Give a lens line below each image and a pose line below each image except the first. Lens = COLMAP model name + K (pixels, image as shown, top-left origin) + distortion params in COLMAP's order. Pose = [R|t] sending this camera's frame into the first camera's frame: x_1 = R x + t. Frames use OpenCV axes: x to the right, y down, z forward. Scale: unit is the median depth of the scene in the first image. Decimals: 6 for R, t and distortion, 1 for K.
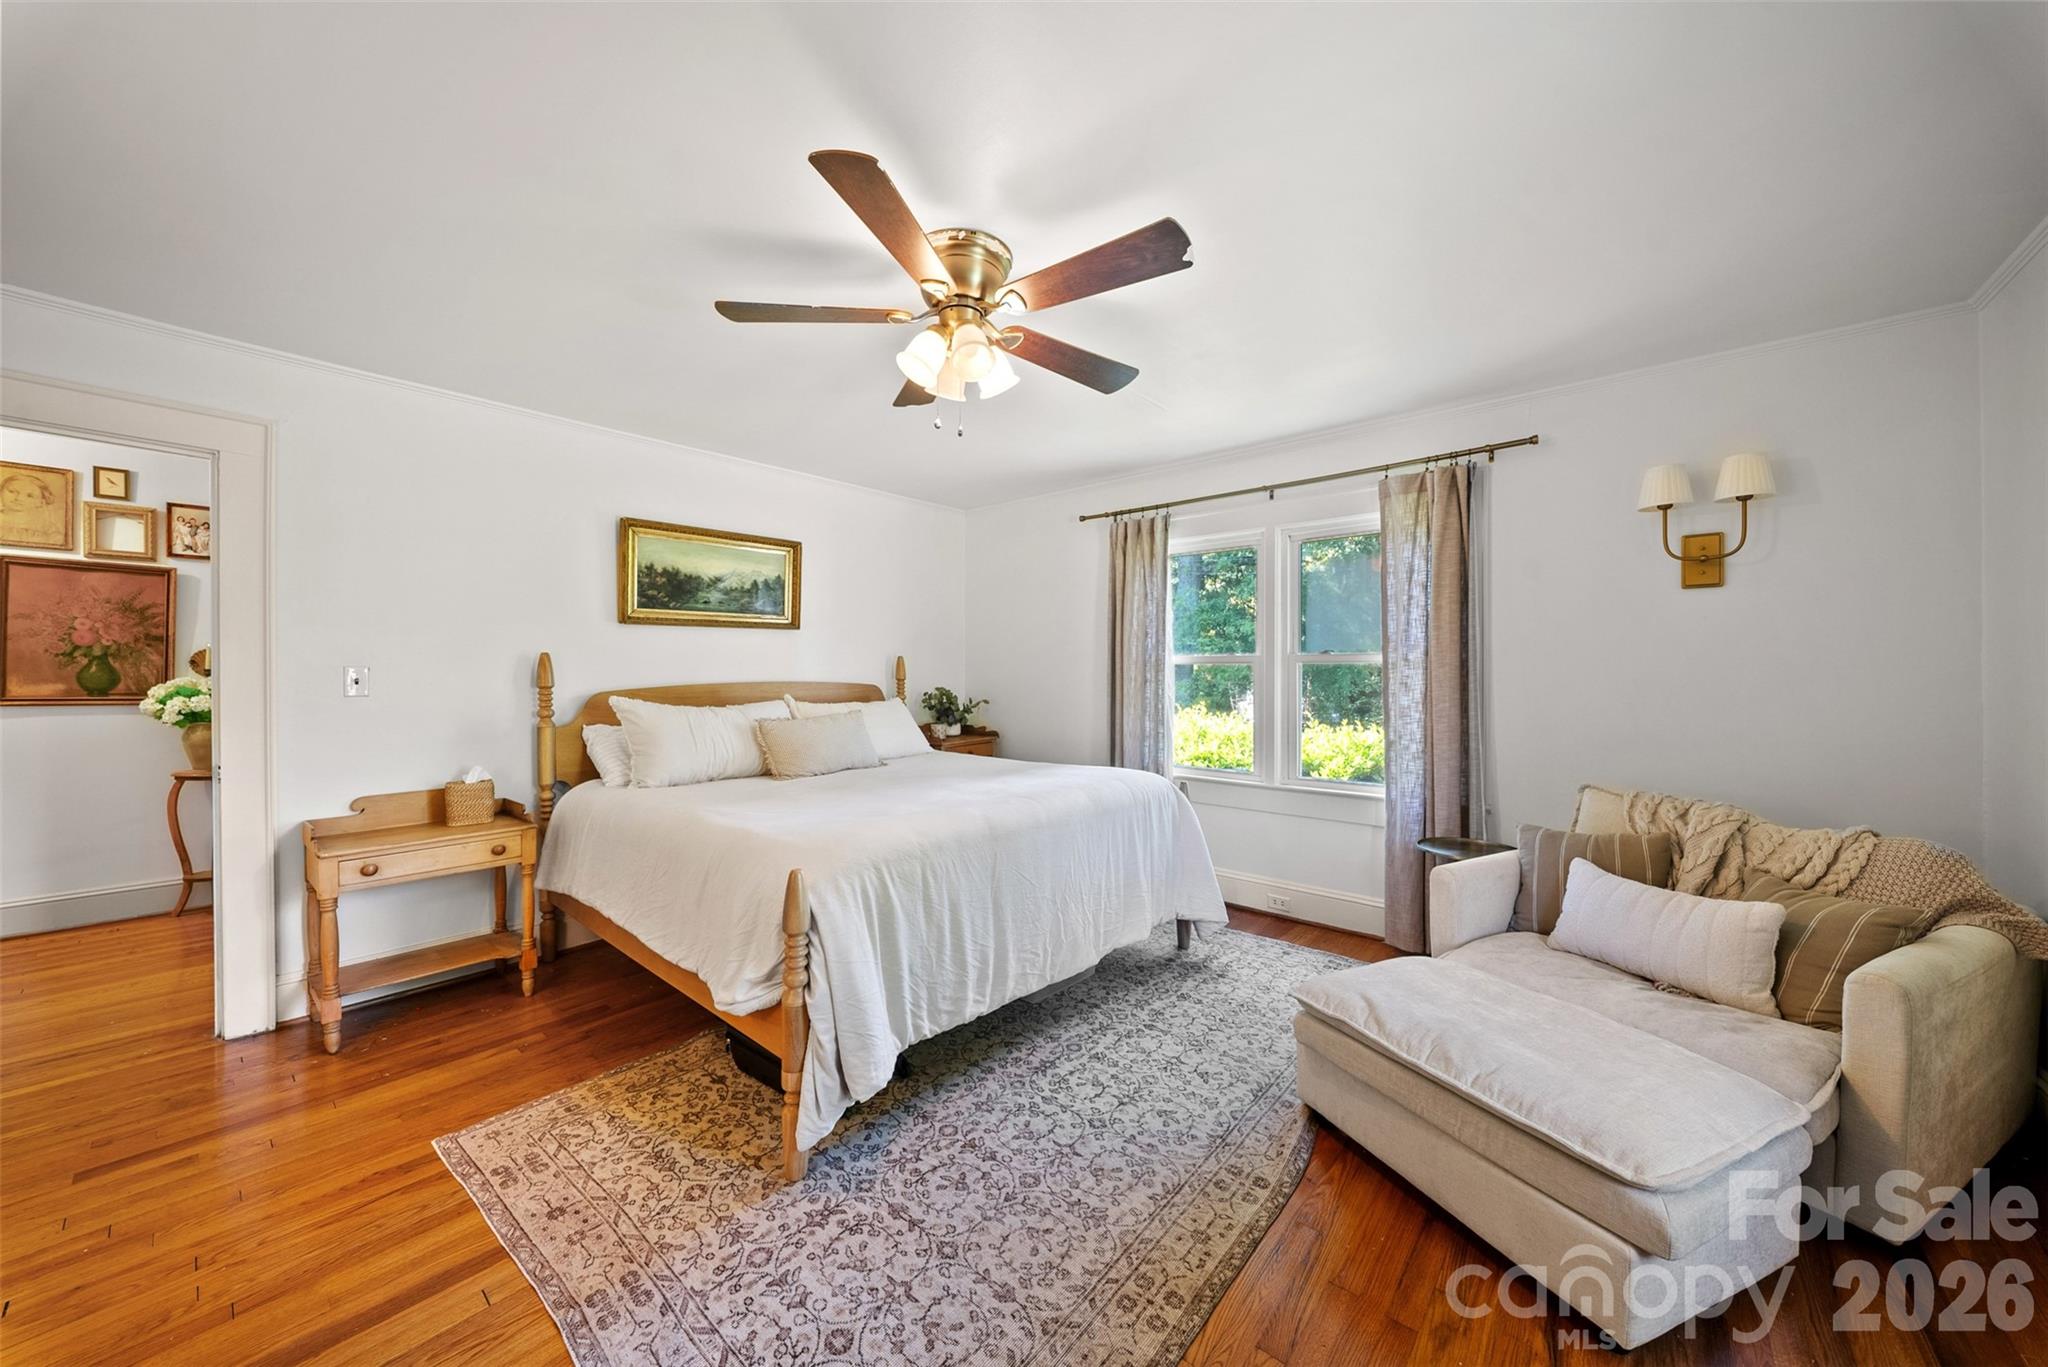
lens RADIAL K [[731.3, 0, 1017.0], [0, 731.3, 664.1], [0, 0, 1]] dist [-0.002570, -0.000291]
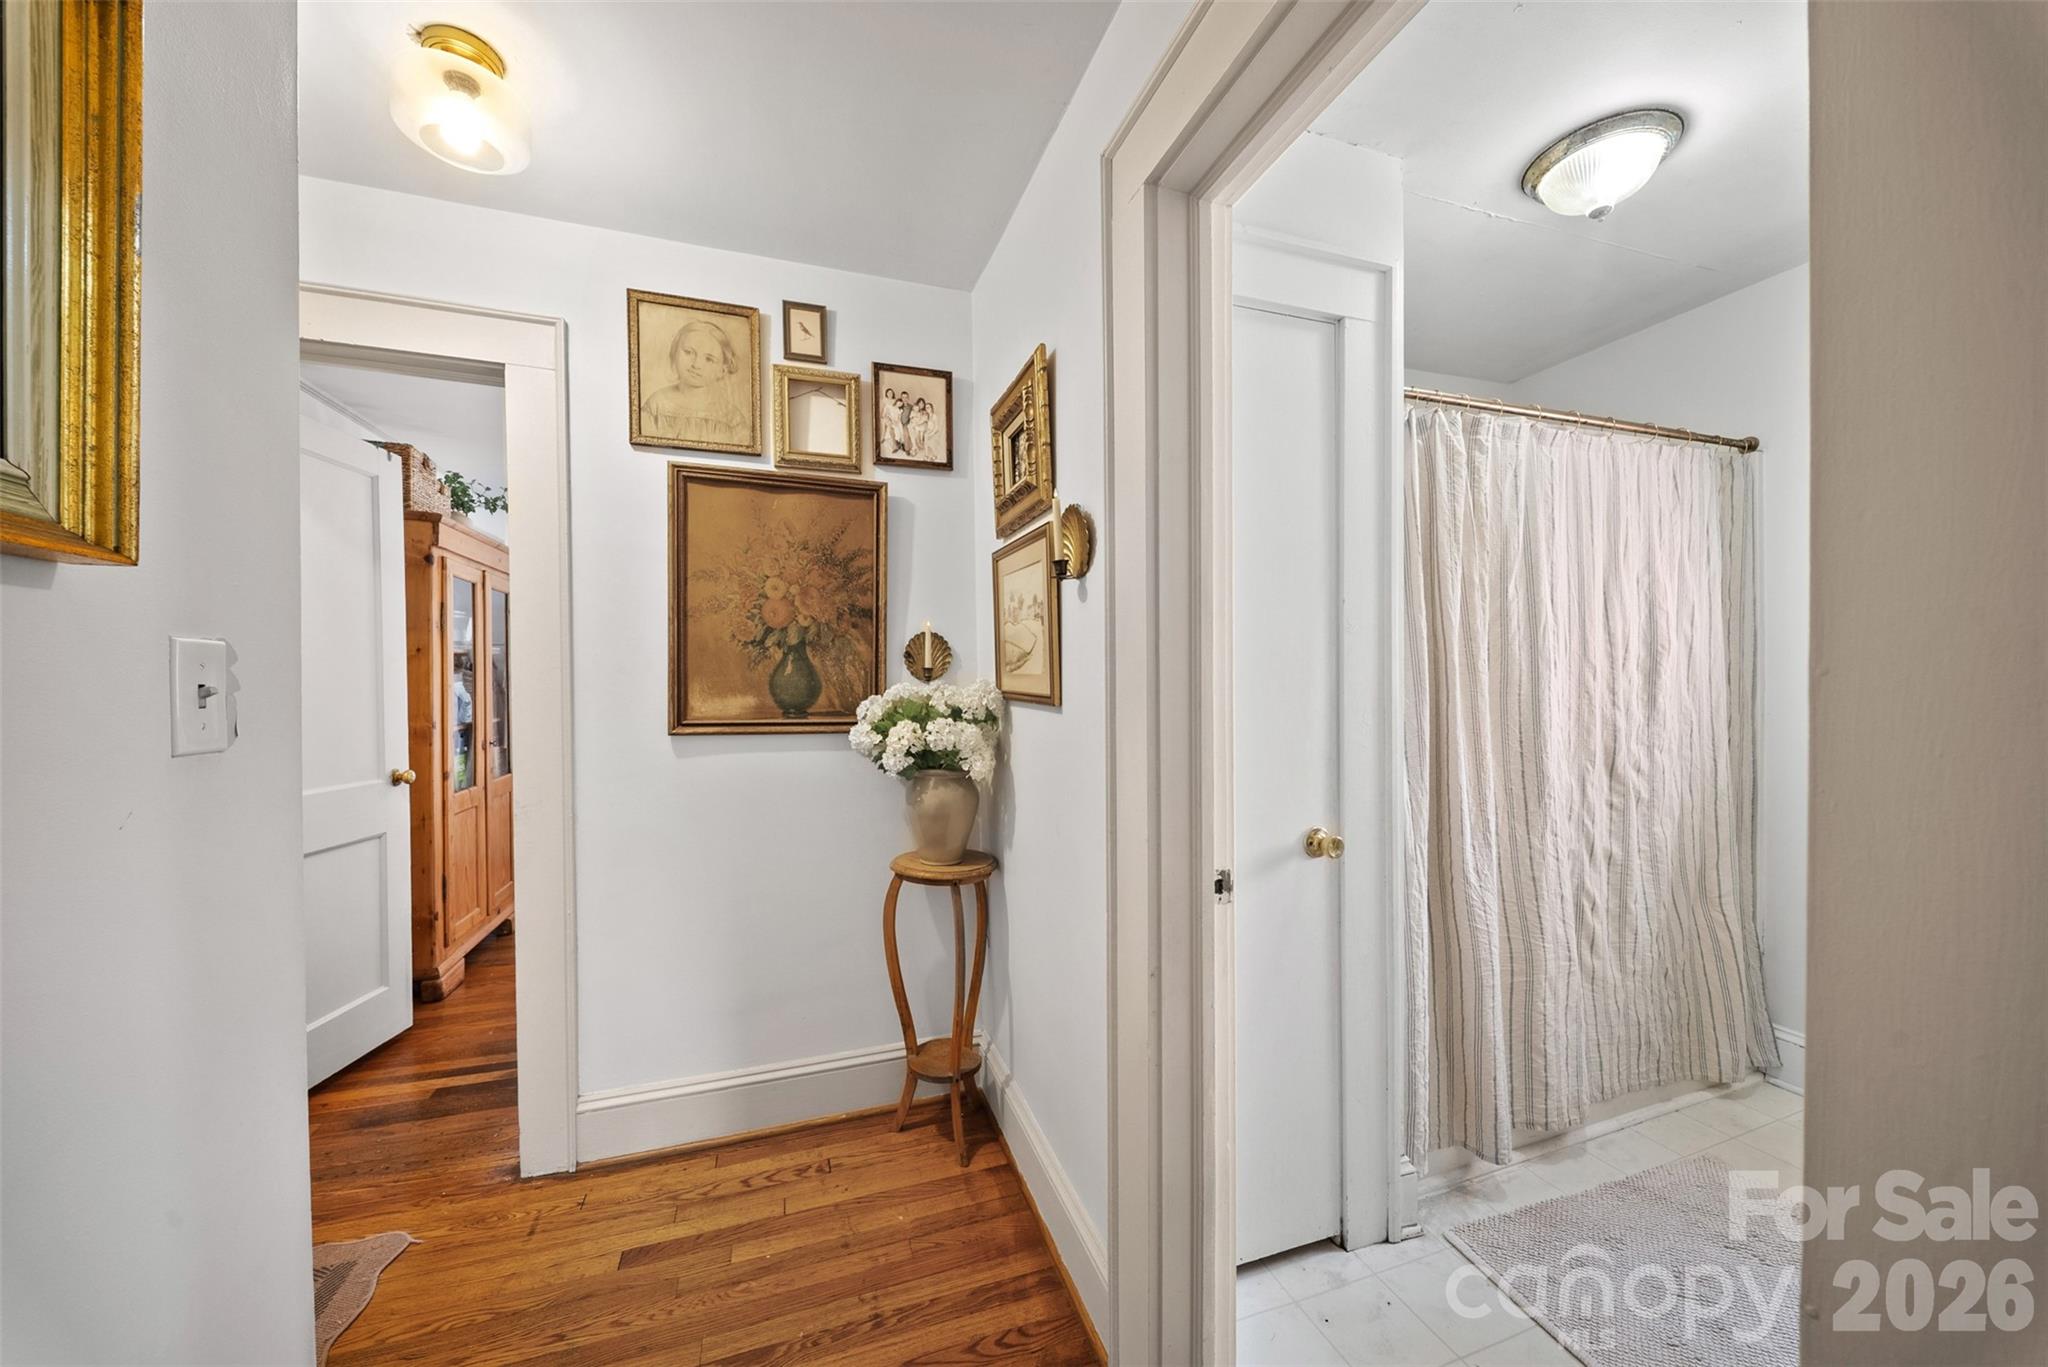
lens RADIAL K [[731.3, 0, 1027.2], [0, 731.3, 687.2], [0, 0, 1]] dist [-0.002570, -0.000291]
pose [[0.856494, -0.009102, -0.516077, -0.808141], [0.014757, 0.999868, 0.006855, 0.019125], [0.515947, -0.013487, 0.856515, 0.602482]]
